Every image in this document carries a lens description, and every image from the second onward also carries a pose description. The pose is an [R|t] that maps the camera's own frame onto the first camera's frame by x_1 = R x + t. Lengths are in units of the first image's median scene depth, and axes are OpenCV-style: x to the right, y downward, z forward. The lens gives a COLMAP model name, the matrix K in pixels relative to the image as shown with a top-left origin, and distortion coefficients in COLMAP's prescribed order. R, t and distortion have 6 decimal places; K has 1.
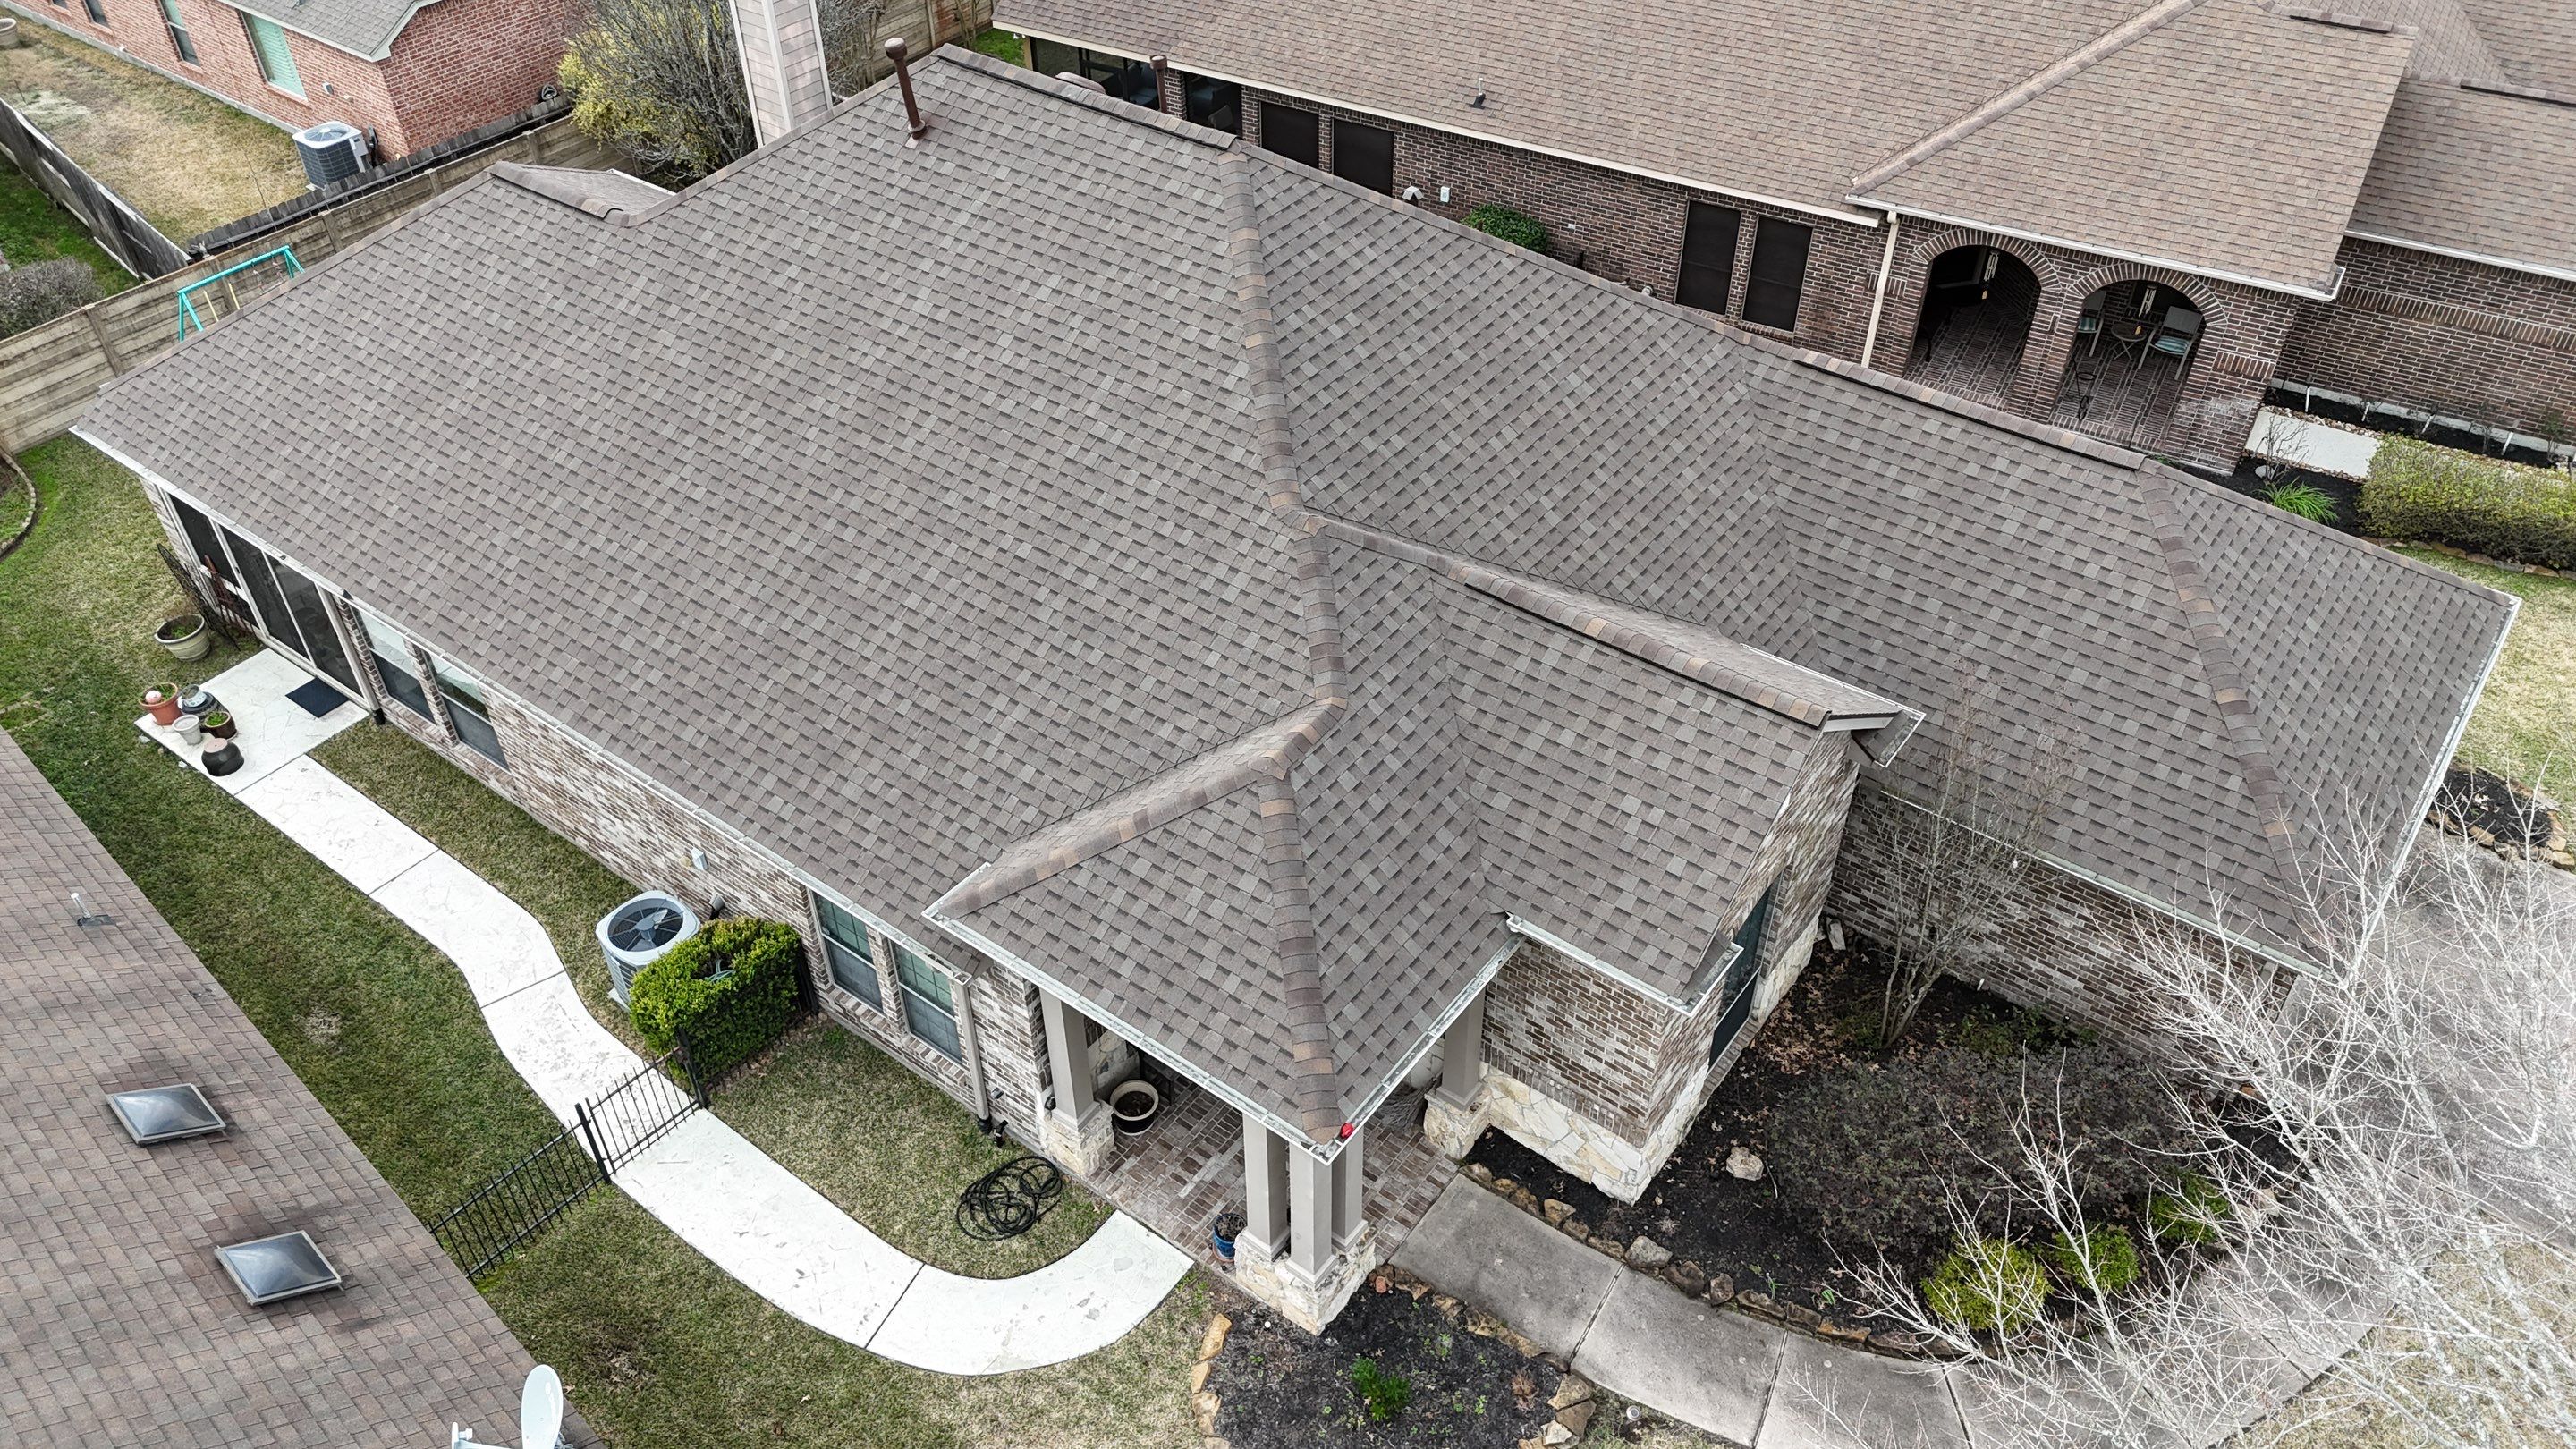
lens RADIAL K [[1889.2, 0, 1284.5], [0, 1889.2, 721.9], [0, 0, 1]] dist [0.073548, -0.066121]
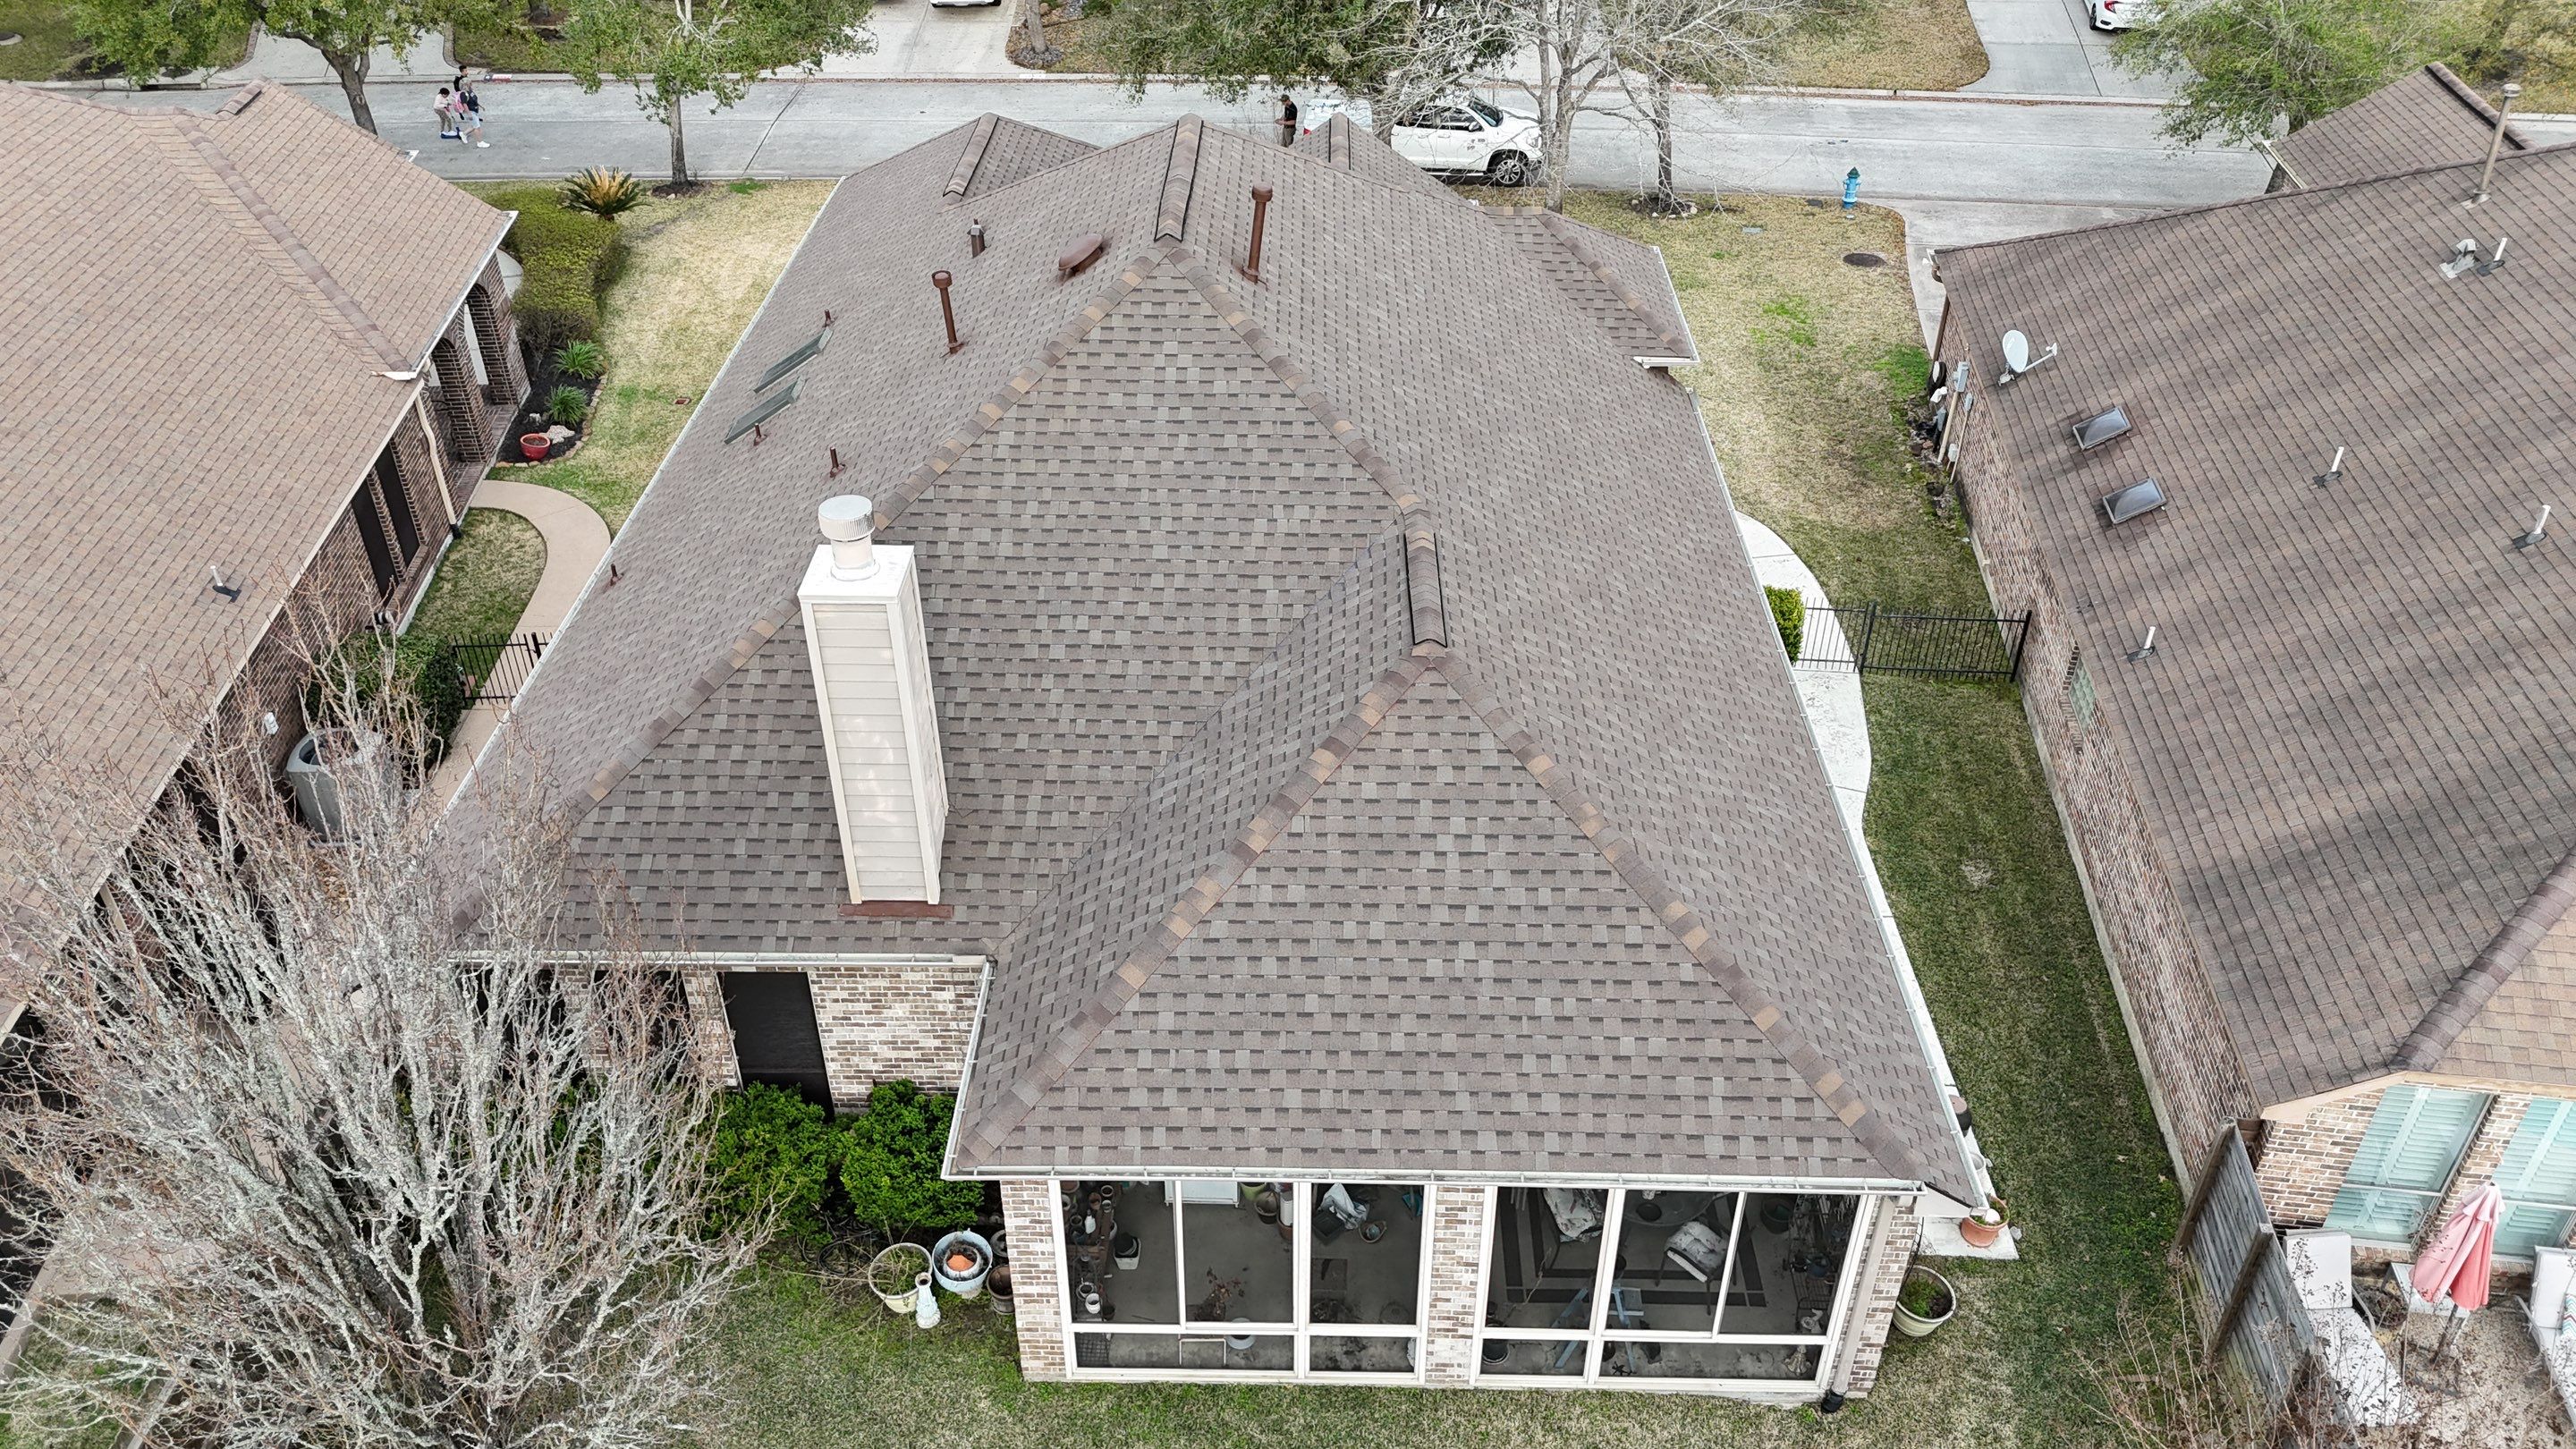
lens RADIAL K [[1889.2, 0, 1286.4], [0, 1889.2, 714.1], [0, 0, 1]] dist [0.073548, -0.066121]
pose [[-0.585969, -0.454069, 0.671164, -0.996690], [0.535942, 0.404067, 0.741280, -0.964429], [-0.607788, 0.794072, 0.006584, 1.183174]]
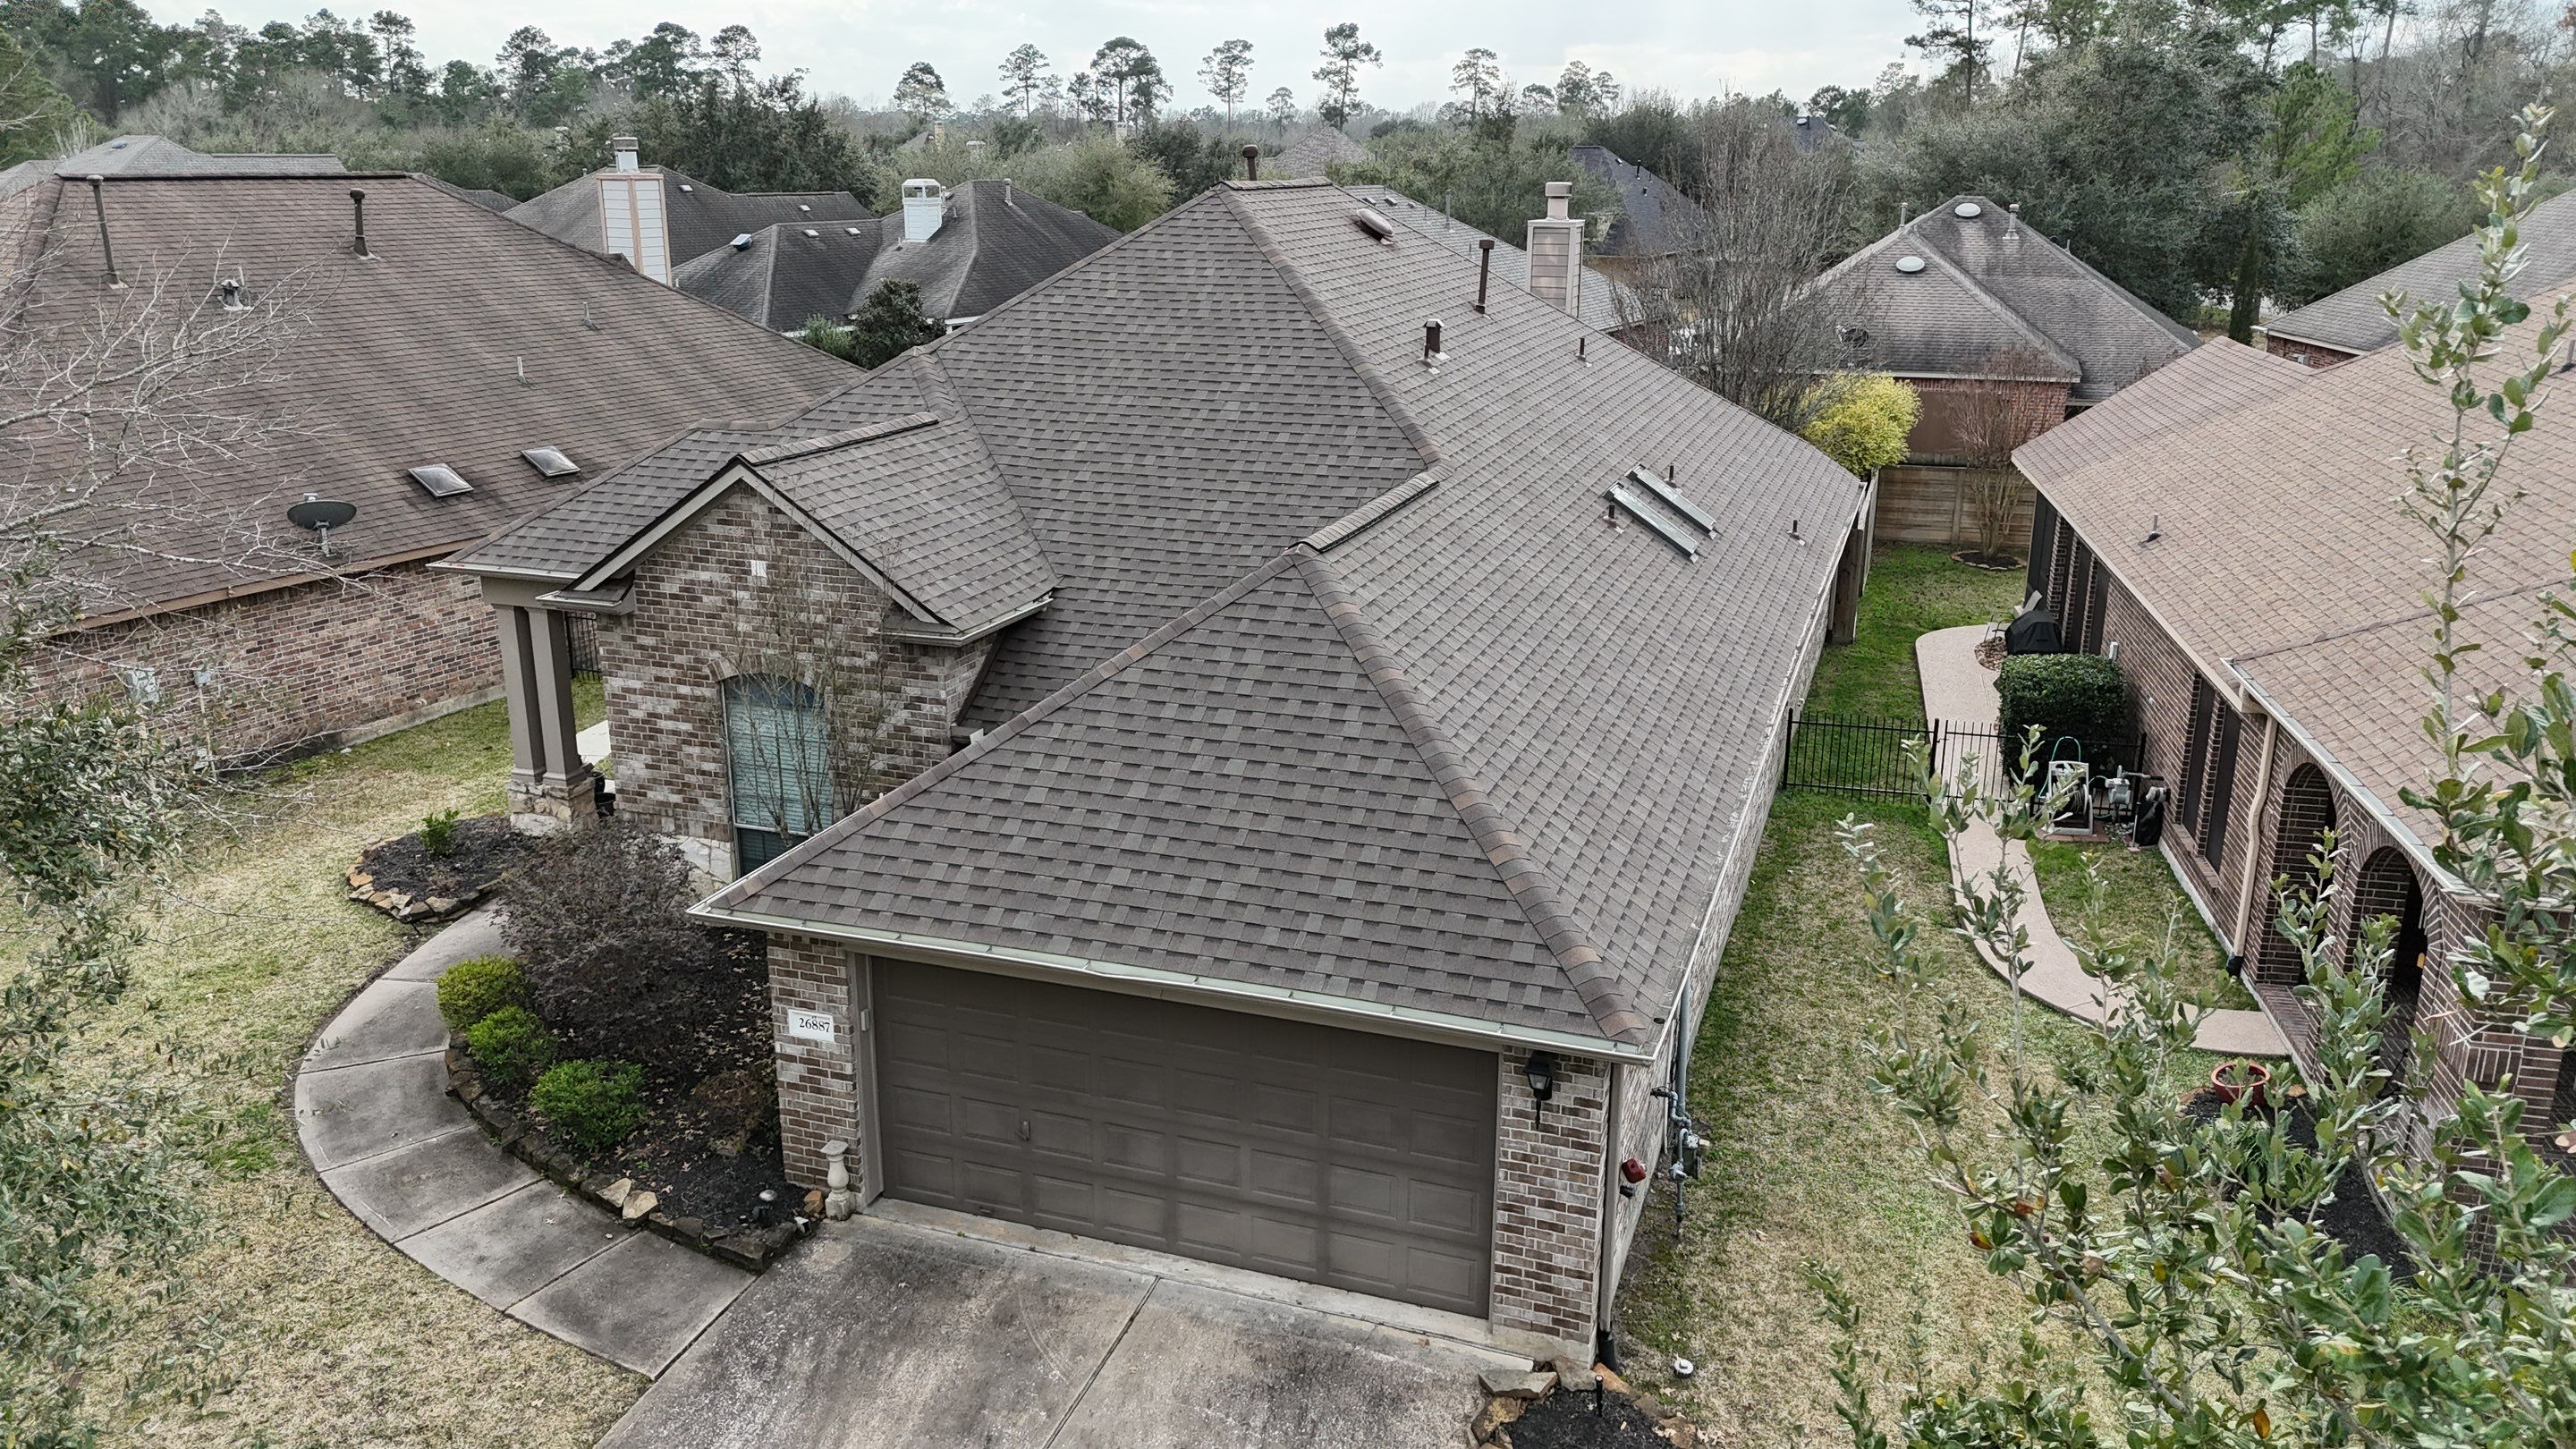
lens RADIAL K [[1889.2, 0, 1293.4], [0, 1889.2, 720.0], [0, 0, 1]] dist [0.073548, -0.066121]
pose [[0.306830, 0.284262, -0.908323, 1.136269], [-0.626807, 0.778521, 0.031906, -0.096035], [0.716218, 0.559553, 0.417051, 0.668717]]
